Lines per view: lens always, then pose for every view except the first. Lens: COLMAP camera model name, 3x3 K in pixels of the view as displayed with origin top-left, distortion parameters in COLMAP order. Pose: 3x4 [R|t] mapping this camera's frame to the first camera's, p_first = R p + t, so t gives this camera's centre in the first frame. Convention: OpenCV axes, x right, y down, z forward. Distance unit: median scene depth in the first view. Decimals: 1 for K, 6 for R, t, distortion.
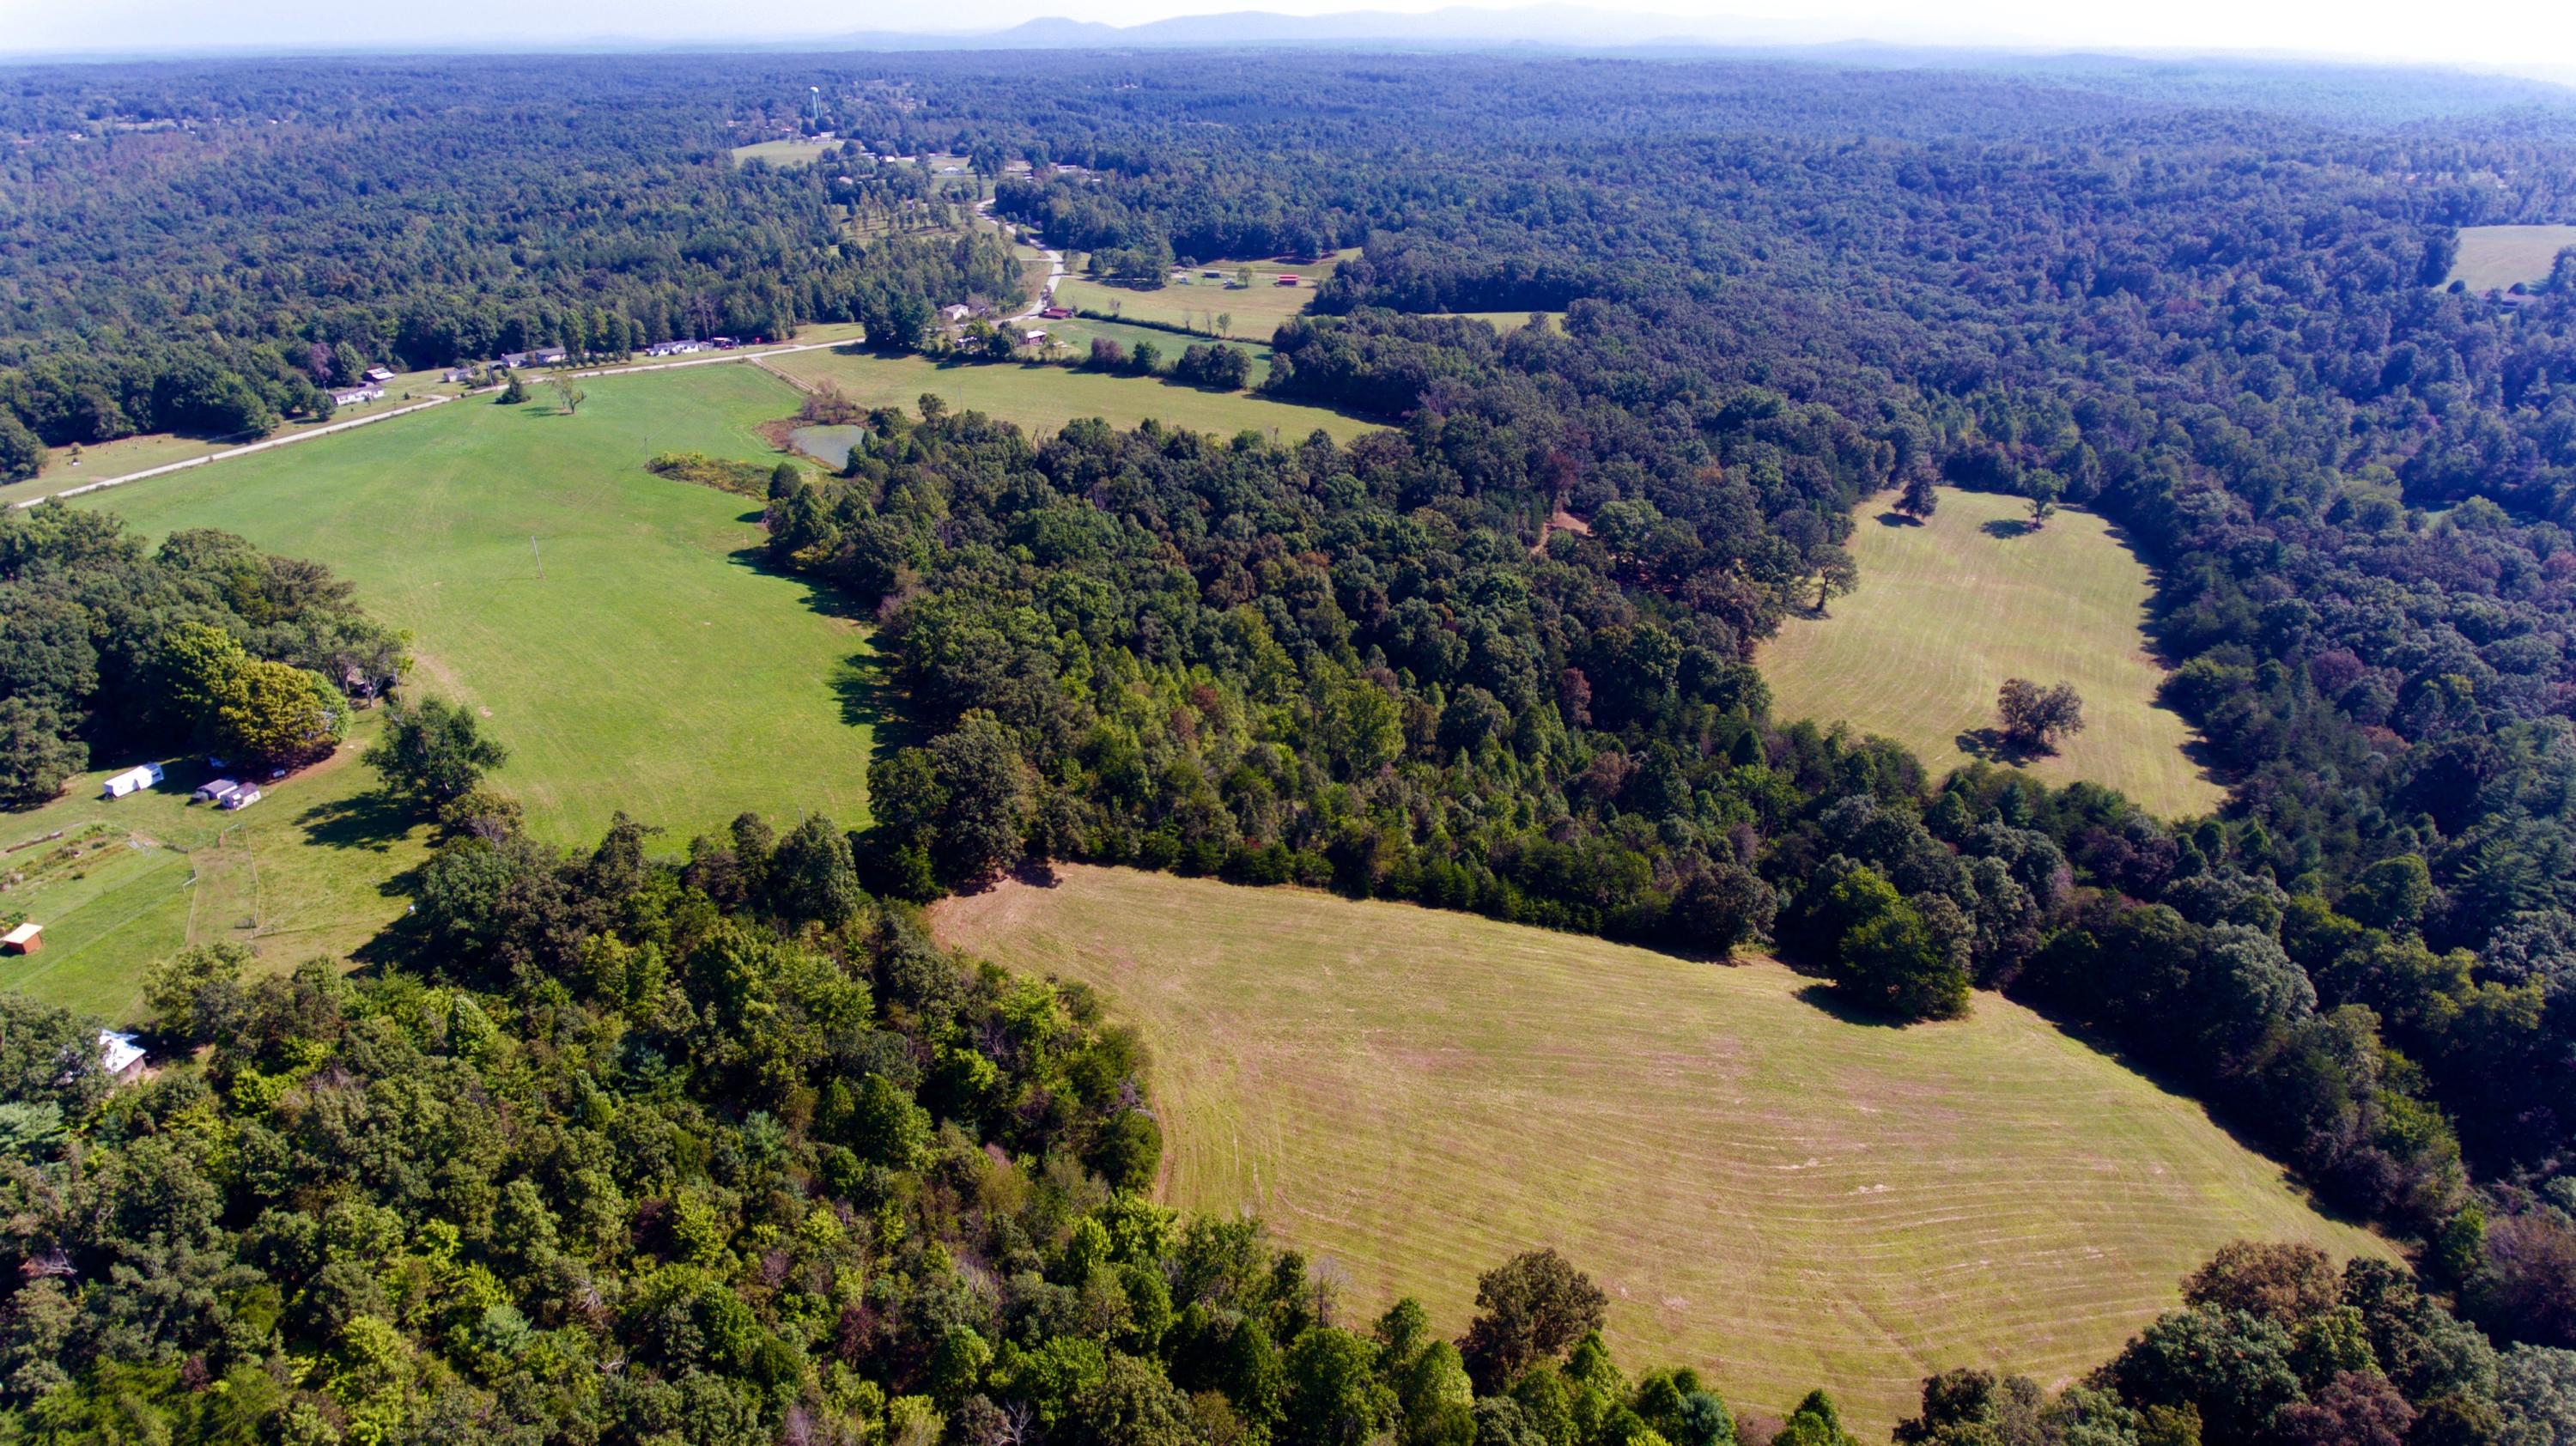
lens RADIAL K [[1497.2, 0, 1292.7], [0, 1497.2, 723.8], [0, 0, 1]] dist [0.002174, -0.003128]
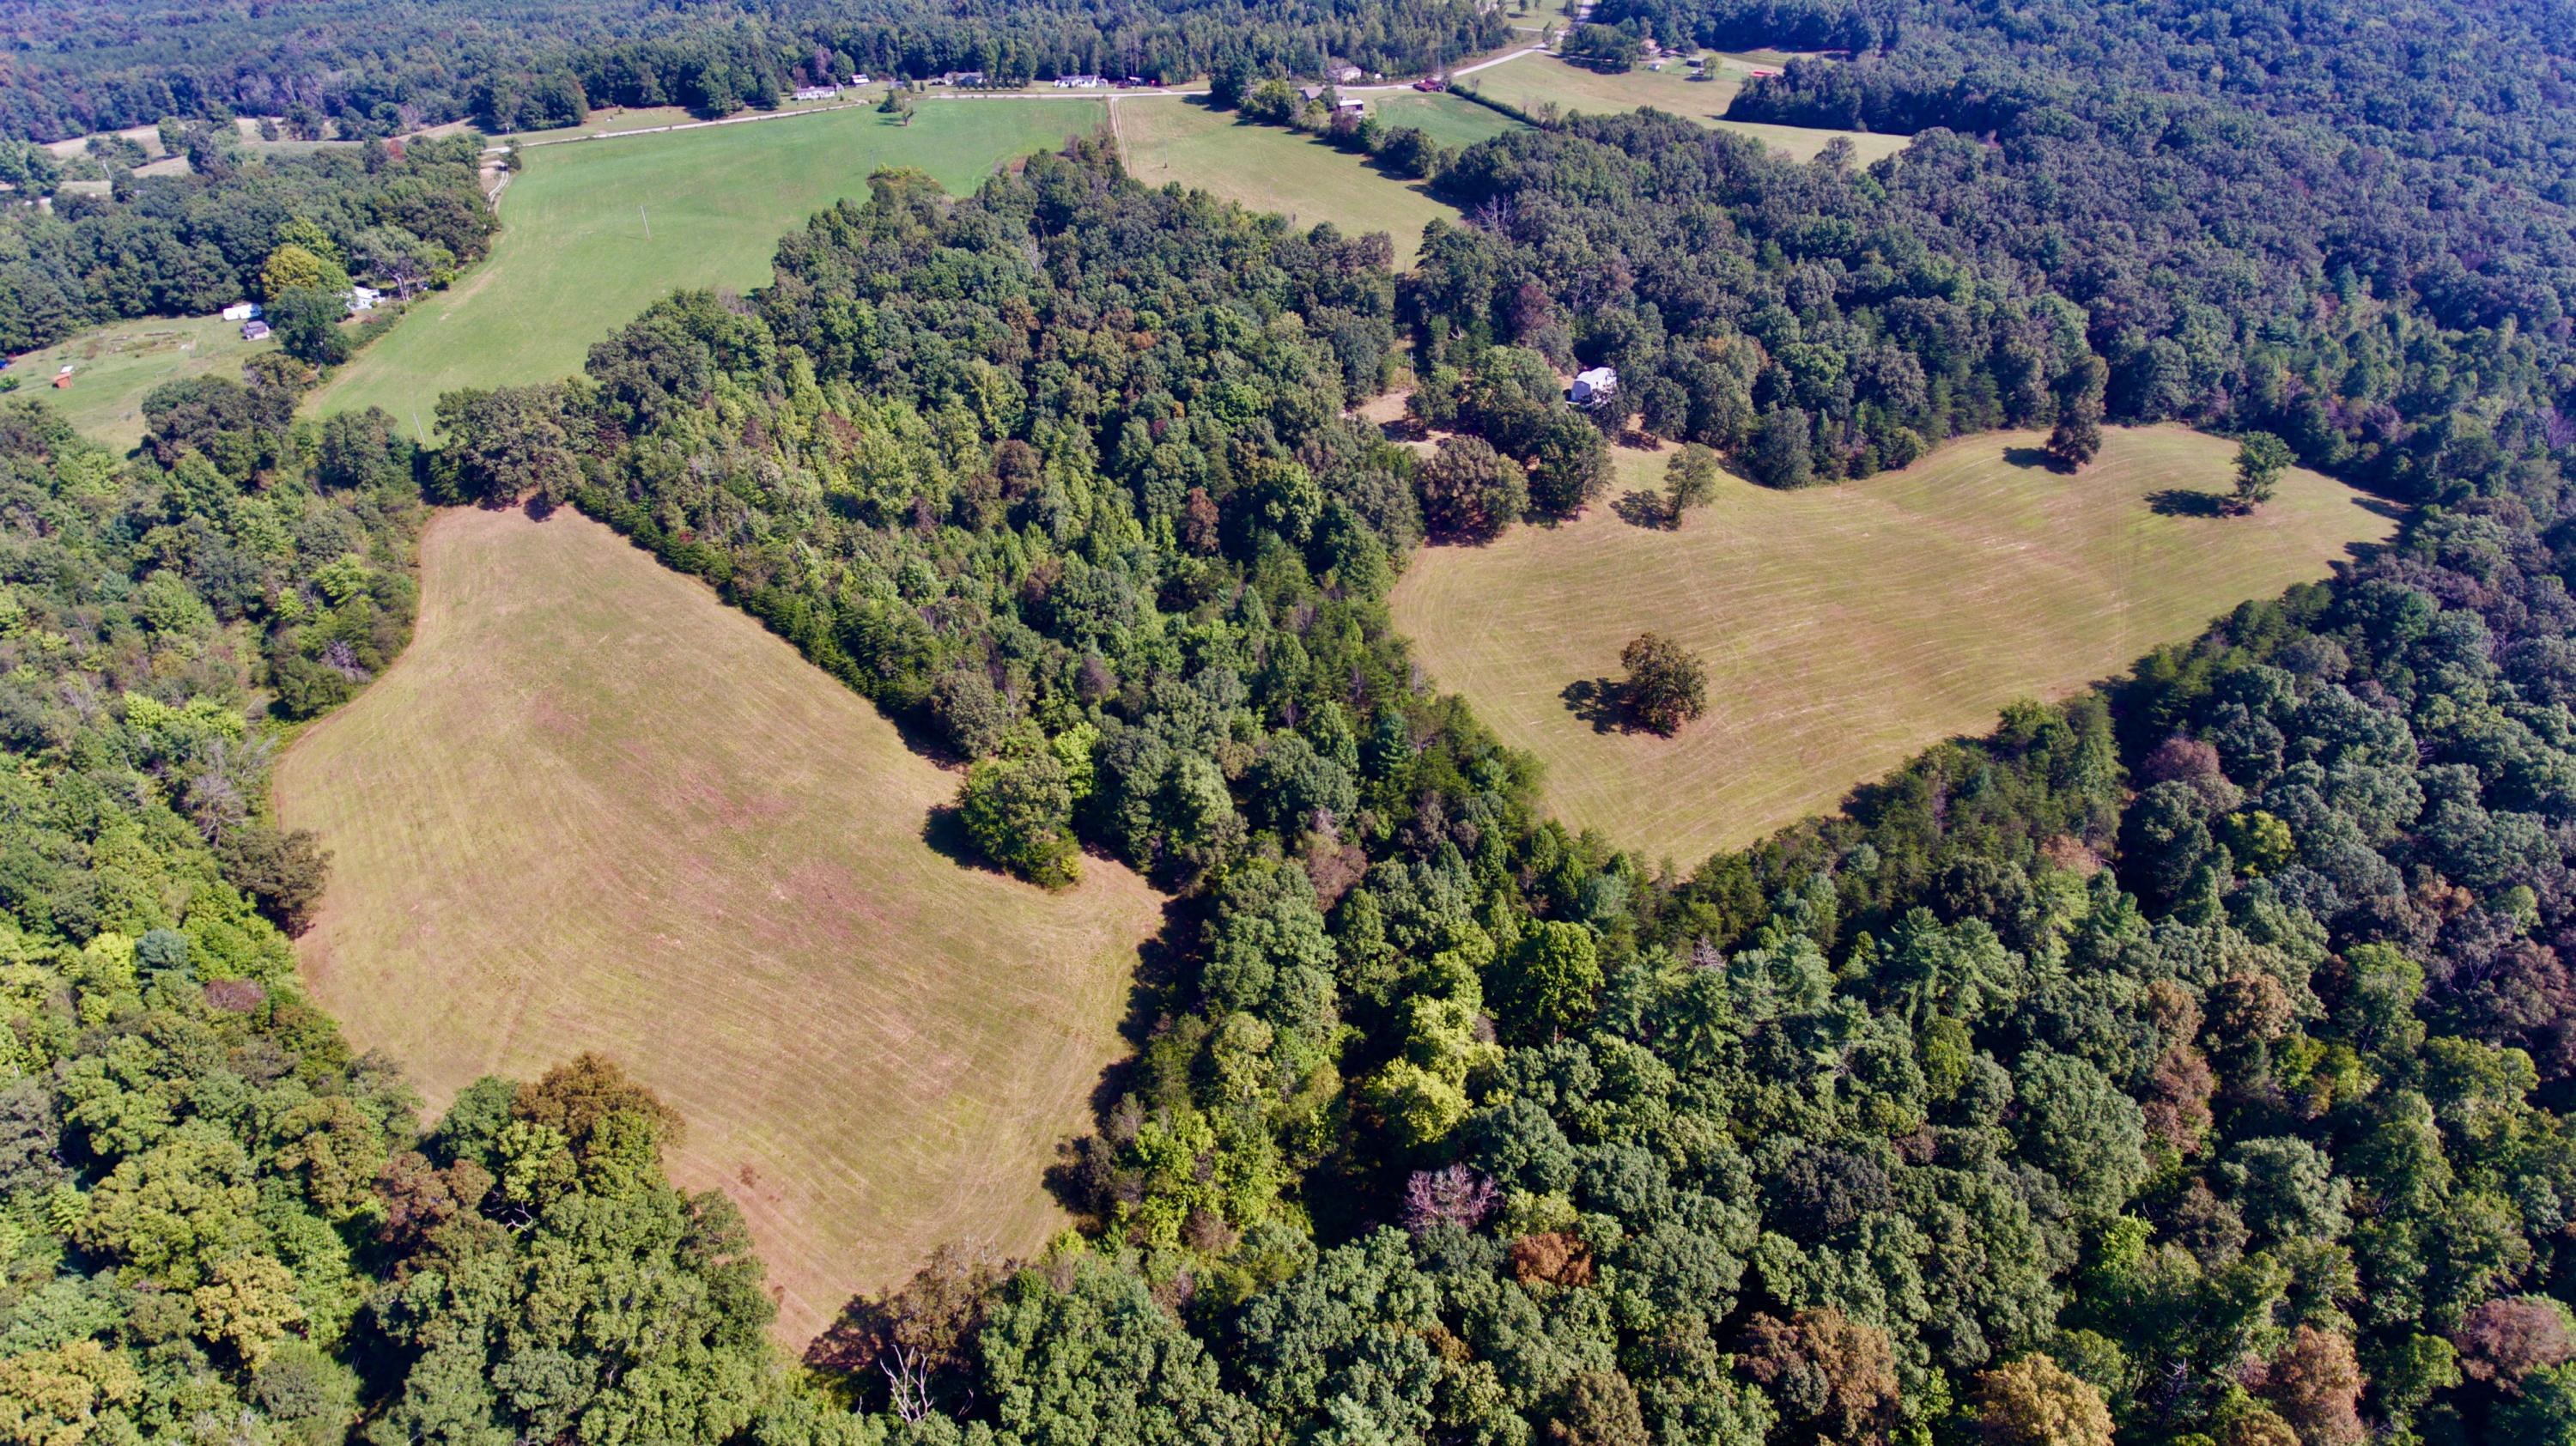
lens RADIAL K [[1497.2, 0, 1301.2], [0, 1497.2, 718.1], [0, 0, 1]] dist [0.002174, -0.003128]
pose [[0.800782, 0.312277, -0.511108, 0.848677], [-0.242782, 0.949317, 0.199635, -0.114309], [0.547545, -0.035776, 0.836011, 0.237255]]
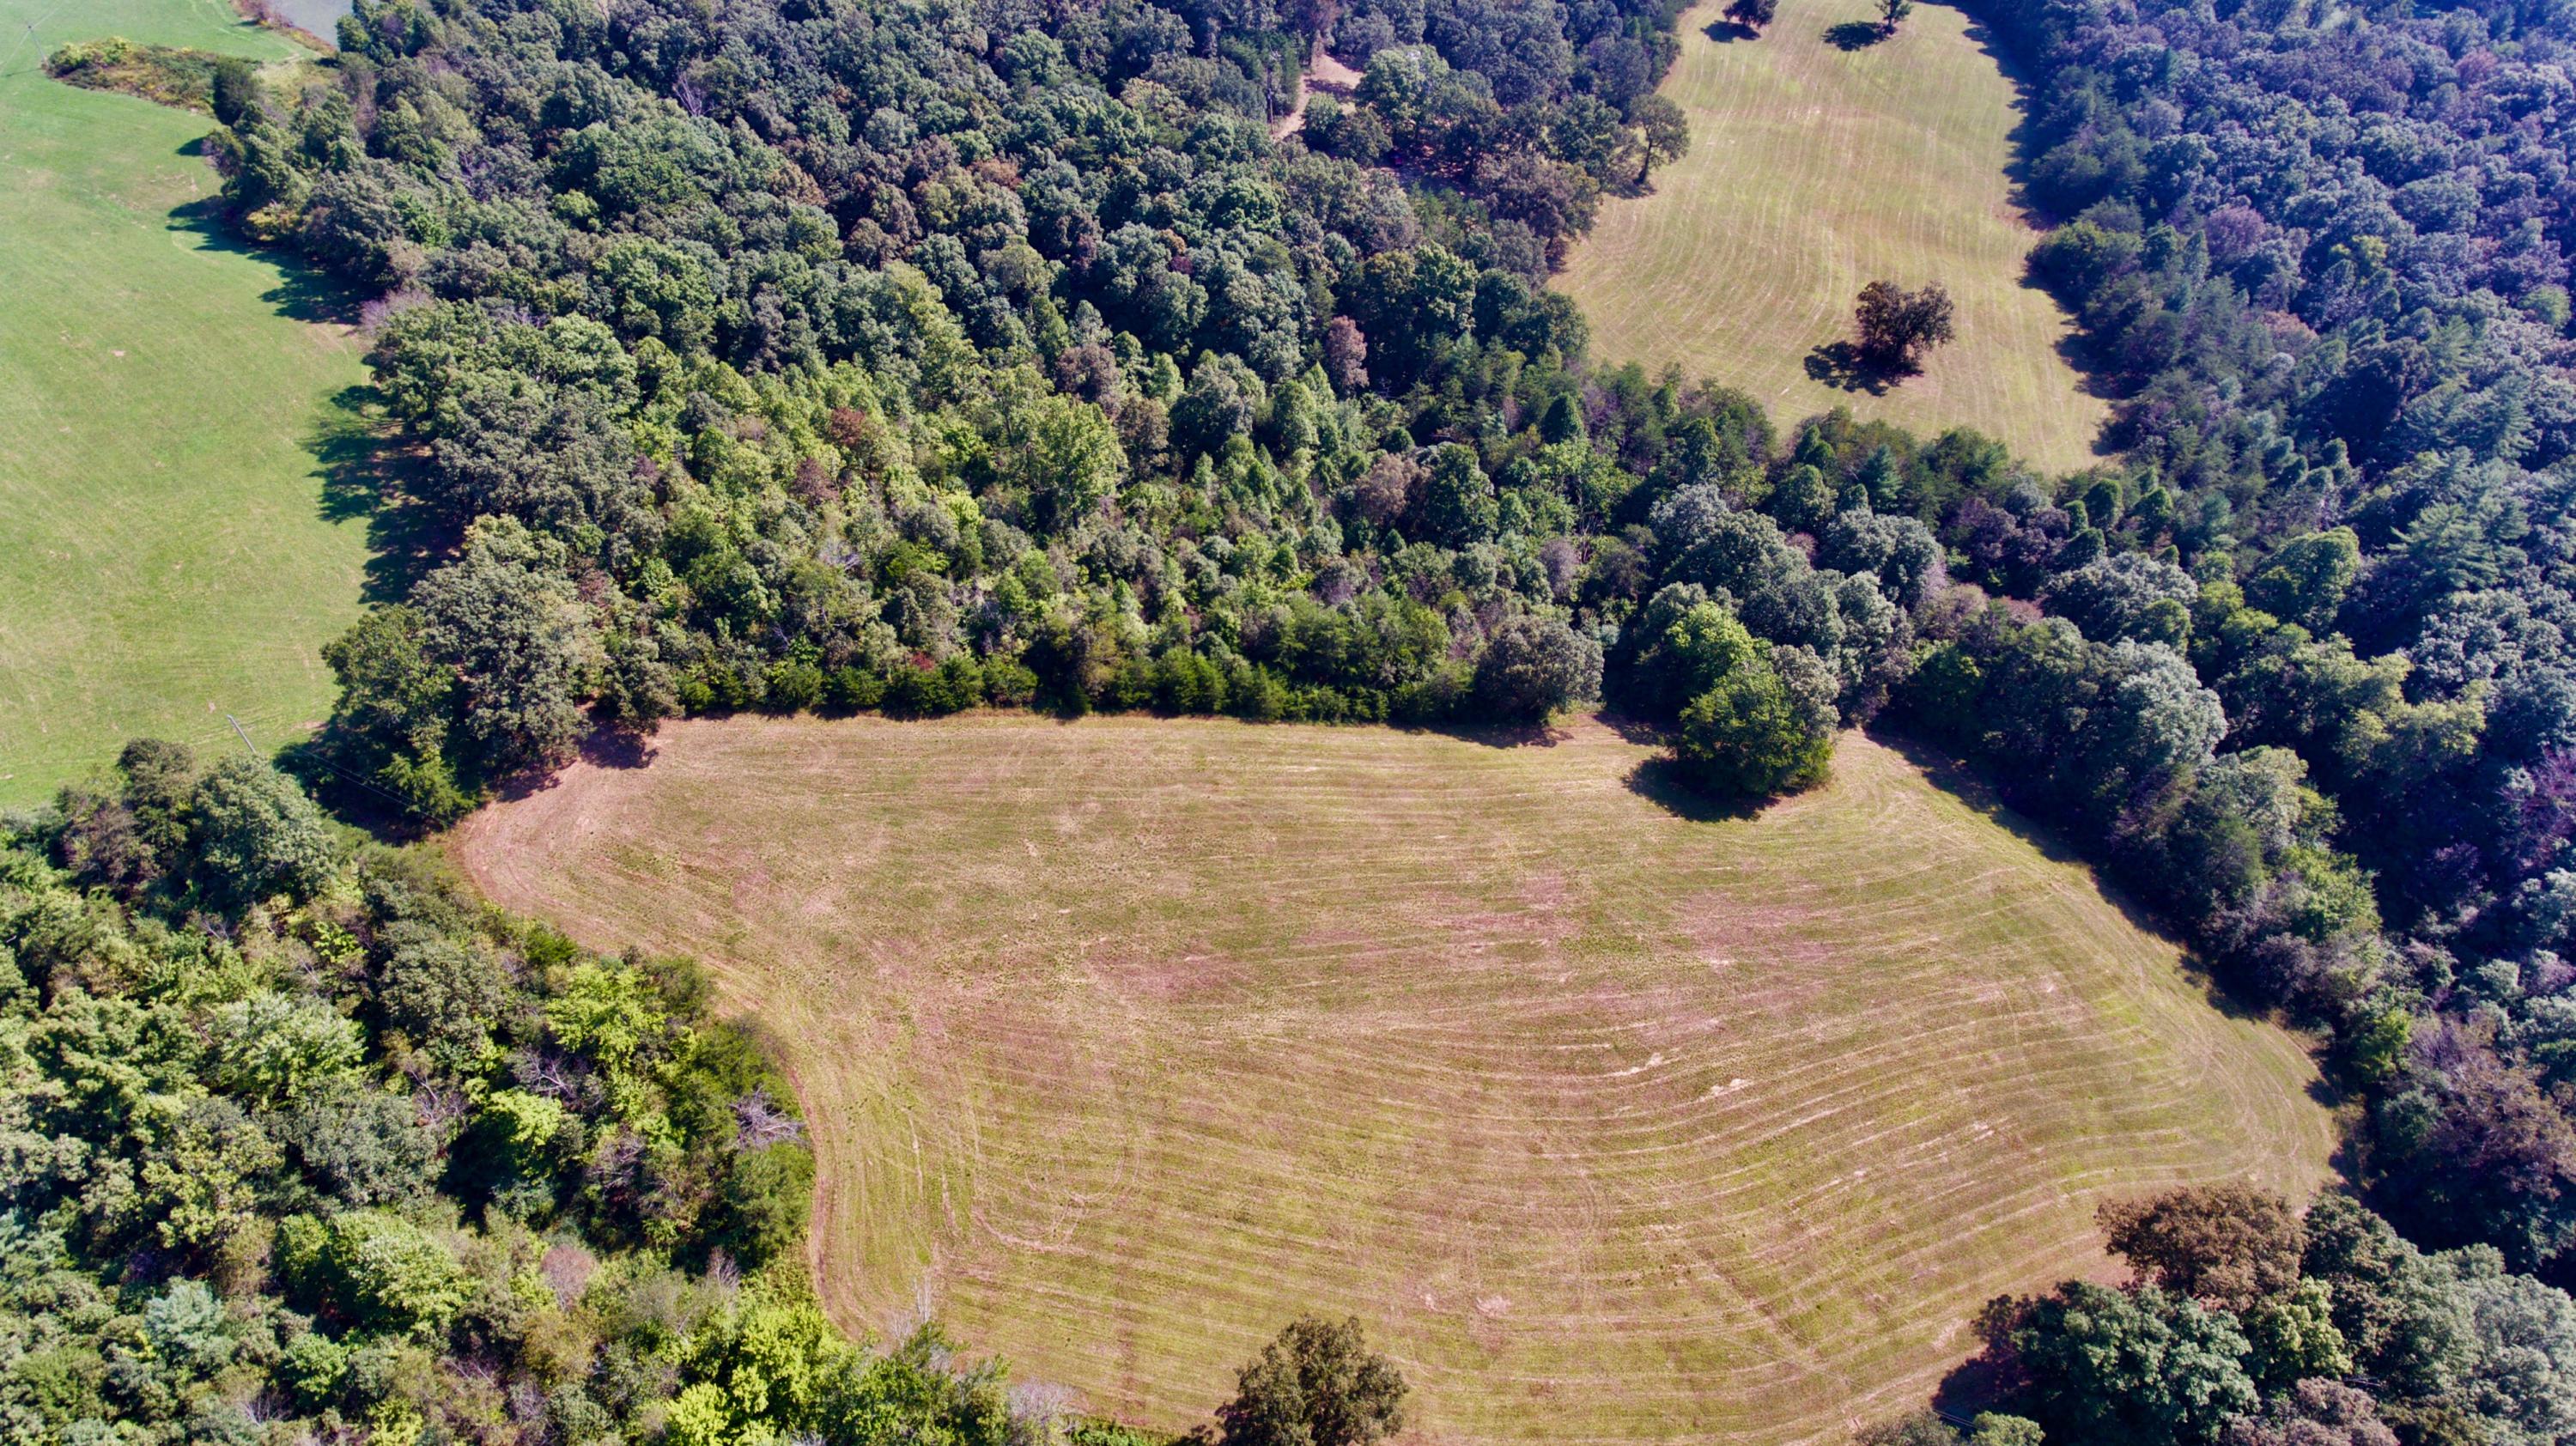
lens RADIAL K [[1497.2, 0, 1292.6], [0, 1497.2, 707.6], [0, 0, 1]] dist [0.002174, -0.003128]
pose [[0.988384, -0.106461, 0.108455, 0.061027], [0.066306, 0.944215, 0.322587, -0.106327], [-0.136747, -0.311648, 0.940306, 0.228794]]
